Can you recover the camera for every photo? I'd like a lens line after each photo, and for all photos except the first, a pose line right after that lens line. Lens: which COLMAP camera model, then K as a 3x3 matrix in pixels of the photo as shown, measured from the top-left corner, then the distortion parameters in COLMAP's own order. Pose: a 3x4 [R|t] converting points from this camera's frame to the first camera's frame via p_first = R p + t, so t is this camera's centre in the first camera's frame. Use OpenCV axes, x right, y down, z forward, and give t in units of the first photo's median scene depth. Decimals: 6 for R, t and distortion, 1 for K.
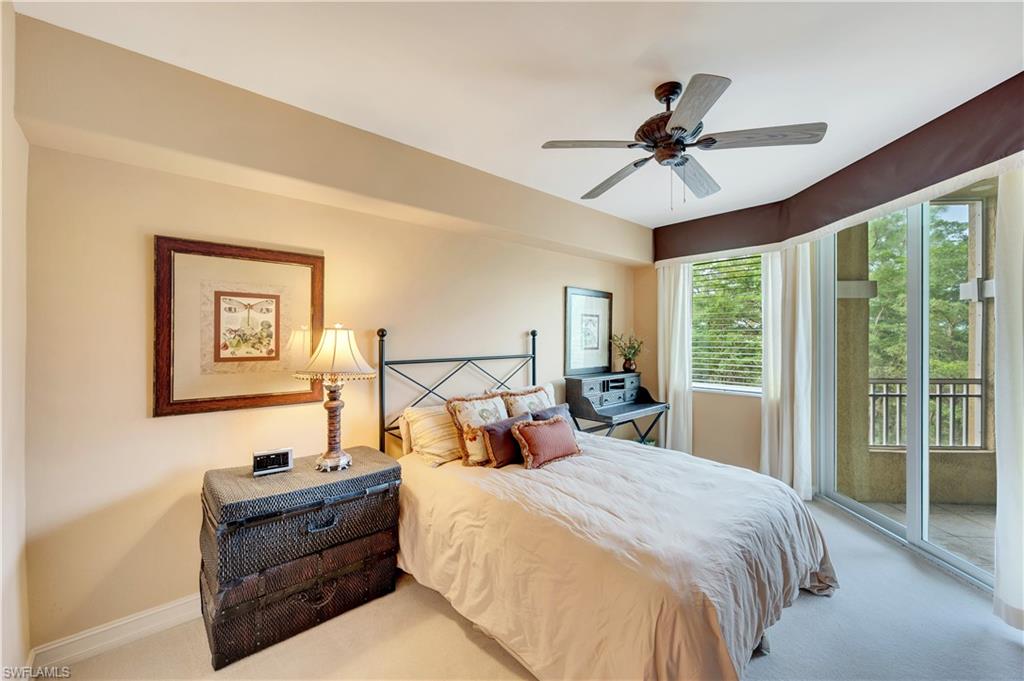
lens RADIAL K [[411.0, 0, 509.9], [0, 411.0, 338.3], [0, 0, 1]] dist [-0.004622, -0.000310]
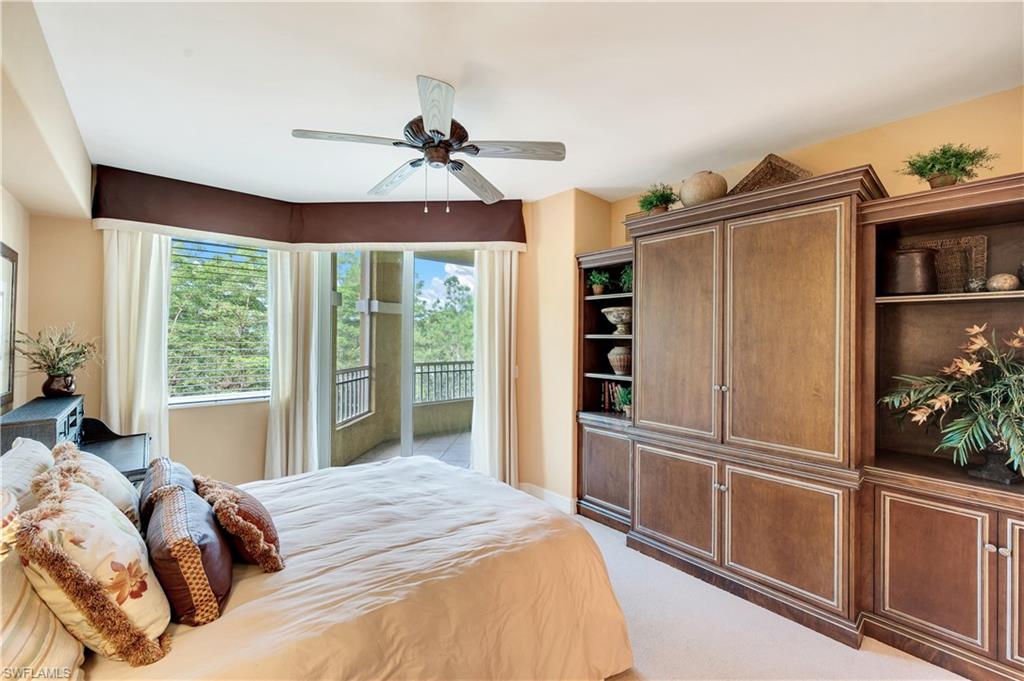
lens RADIAL K [[411.0, 0, 511.9], [0, 411.0, 340.4], [0, 0, 1]] dist [-0.004622, -0.000310]
pose [[0.007084, -0.002741, 0.999971, -0.486065], [-0.003189, 0.999991, 0.002764, -0.000817], [-0.999970, -0.003209, 0.007075, 0.633145]]
